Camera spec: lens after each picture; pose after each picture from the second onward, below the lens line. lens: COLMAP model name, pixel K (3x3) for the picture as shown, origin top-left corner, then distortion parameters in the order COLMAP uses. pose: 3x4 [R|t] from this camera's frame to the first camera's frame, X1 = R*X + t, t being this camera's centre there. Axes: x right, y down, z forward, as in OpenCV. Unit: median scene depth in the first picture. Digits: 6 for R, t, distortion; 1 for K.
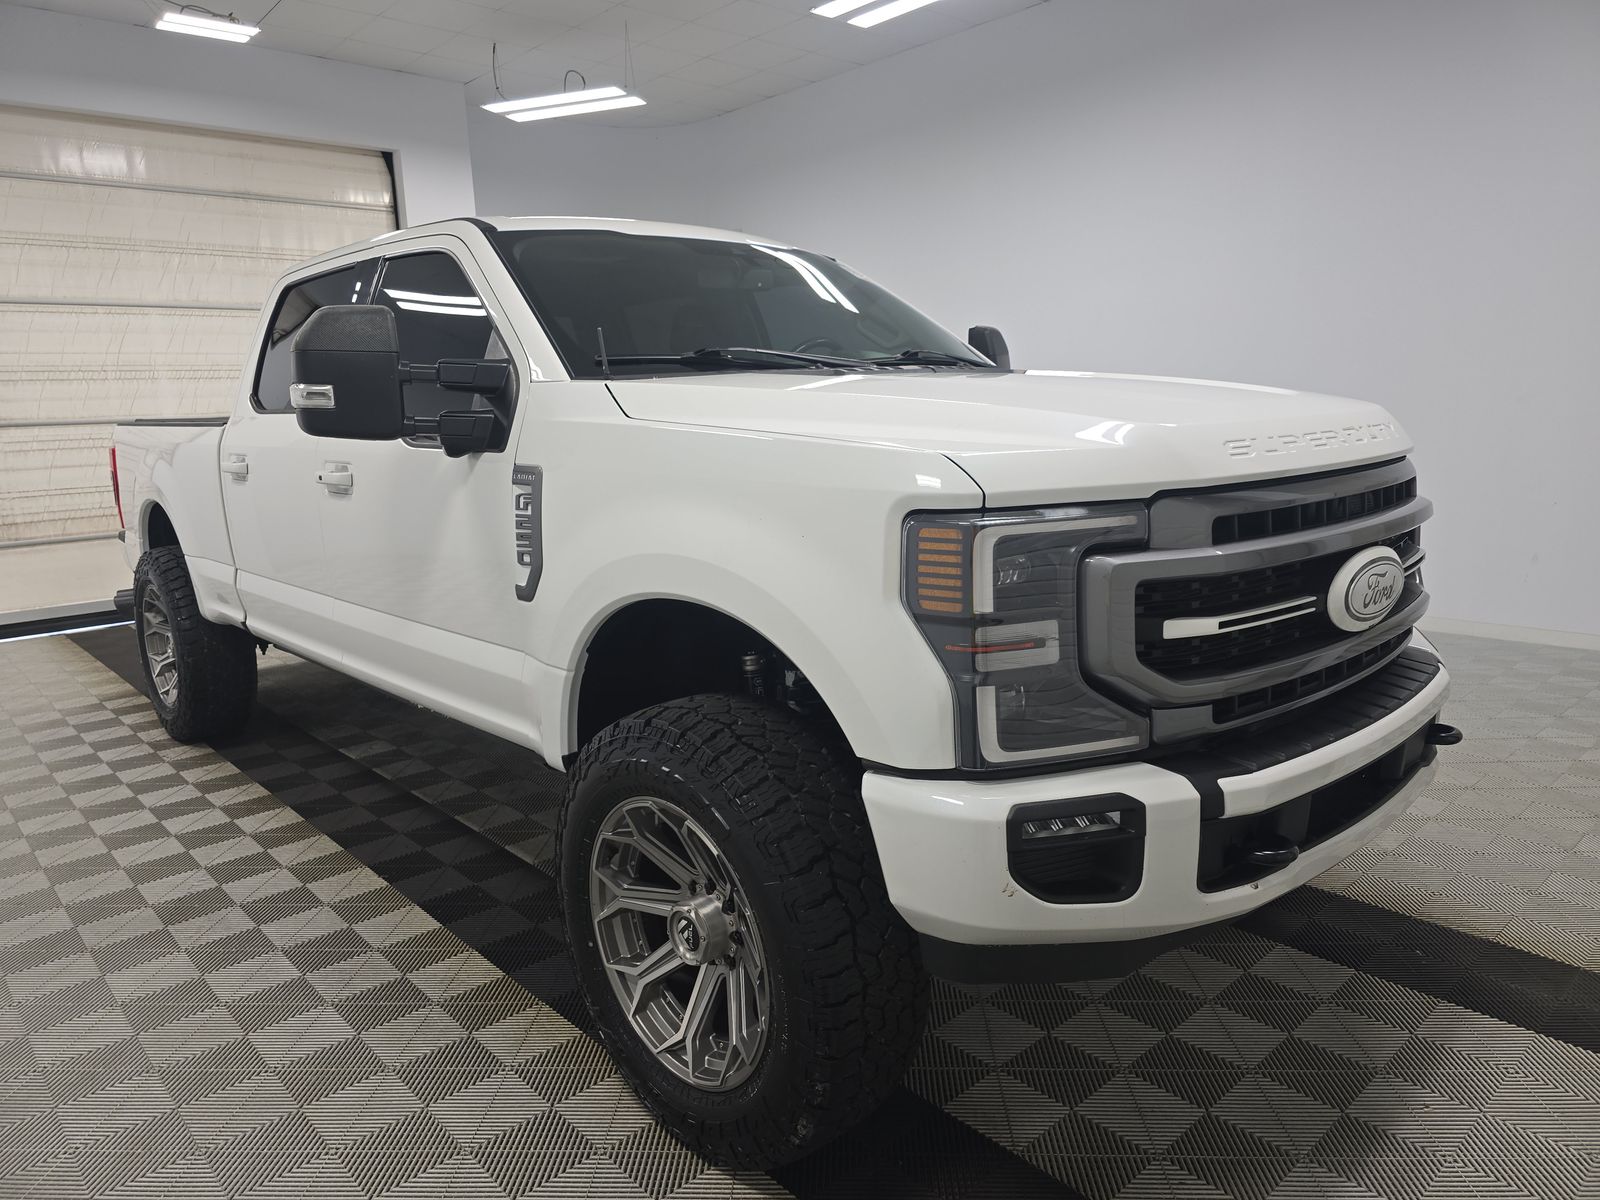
lens RADIAL K [[1076.4, 0, 807.3], [0, 1076.4, 588.5], [0, 0, 1]] dist [0.047116, -0.033123]
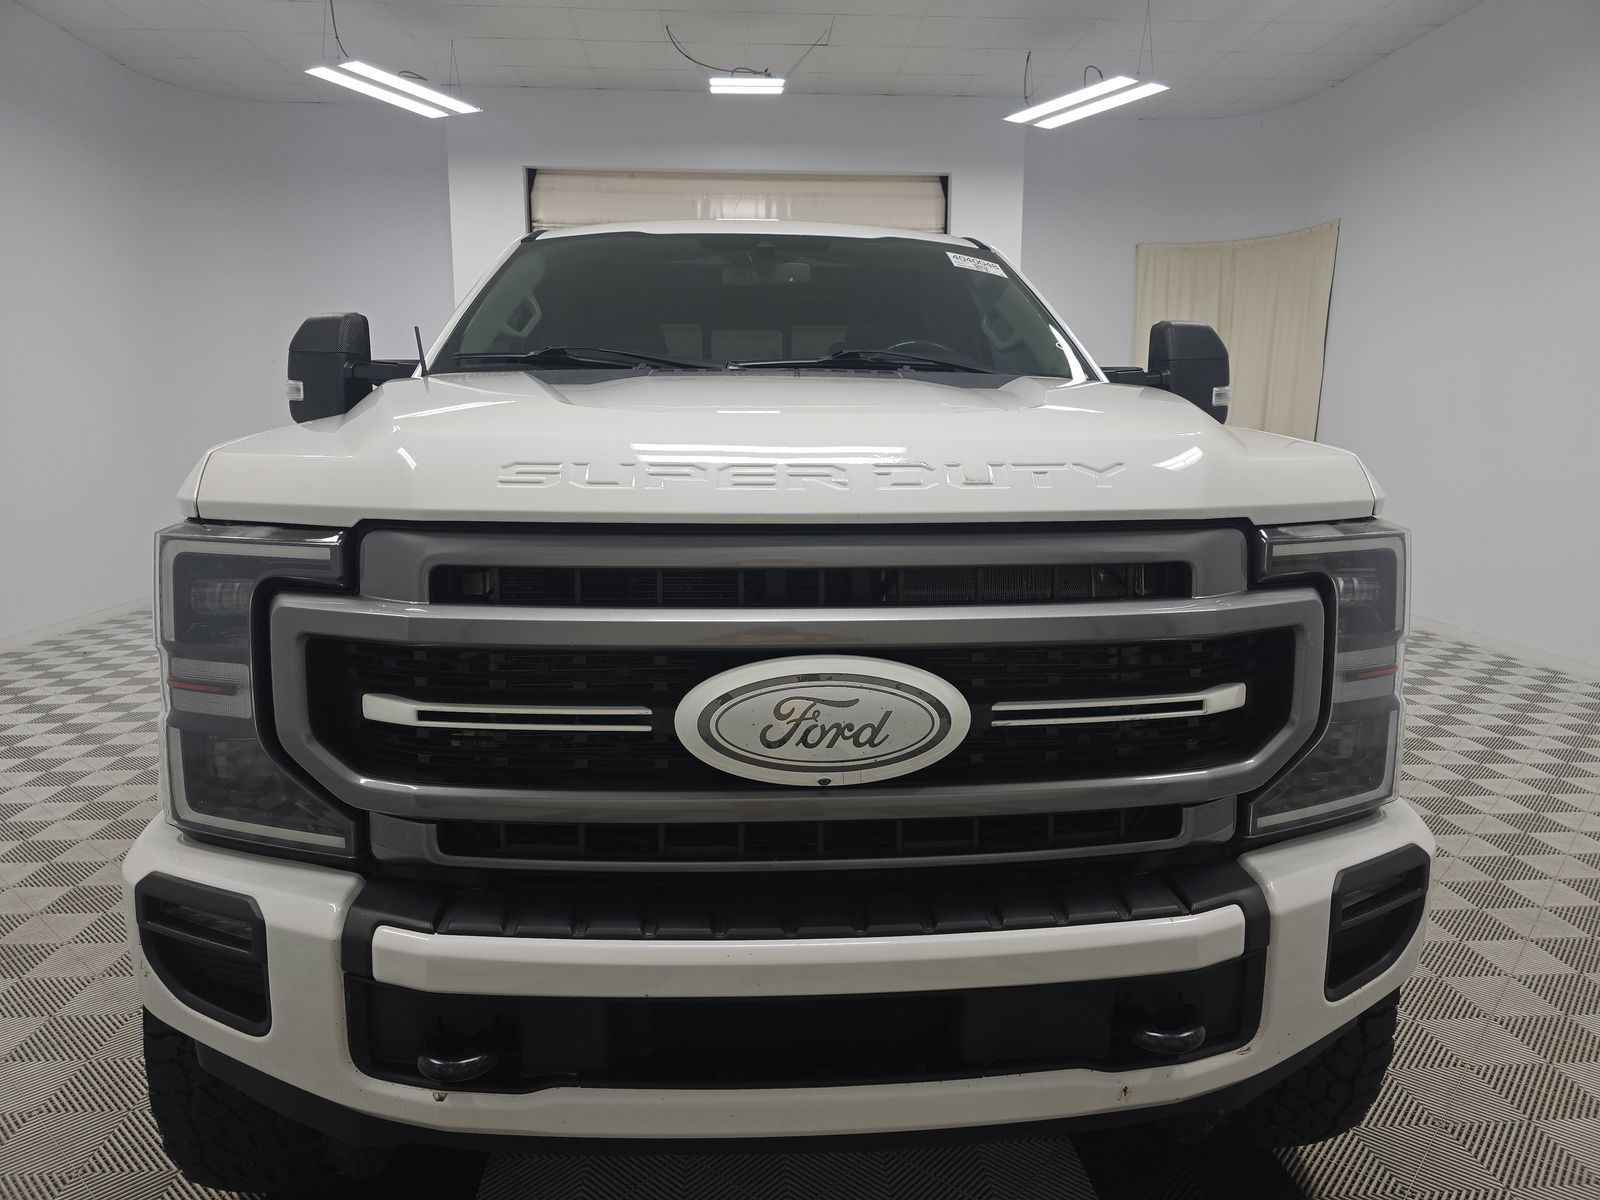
lens RADIAL K [[1076.4, 0, 811.0], [0, 1076.4, 598.6], [0, 0, 1]] dist [0.047116, -0.033123]
pose [[0.778032, 0.131022, -0.614410, 0.236288], [-0.136158, 0.989932, 0.038684, -0.024529], [0.613293, 0.053559, 0.788038, 0.138357]]
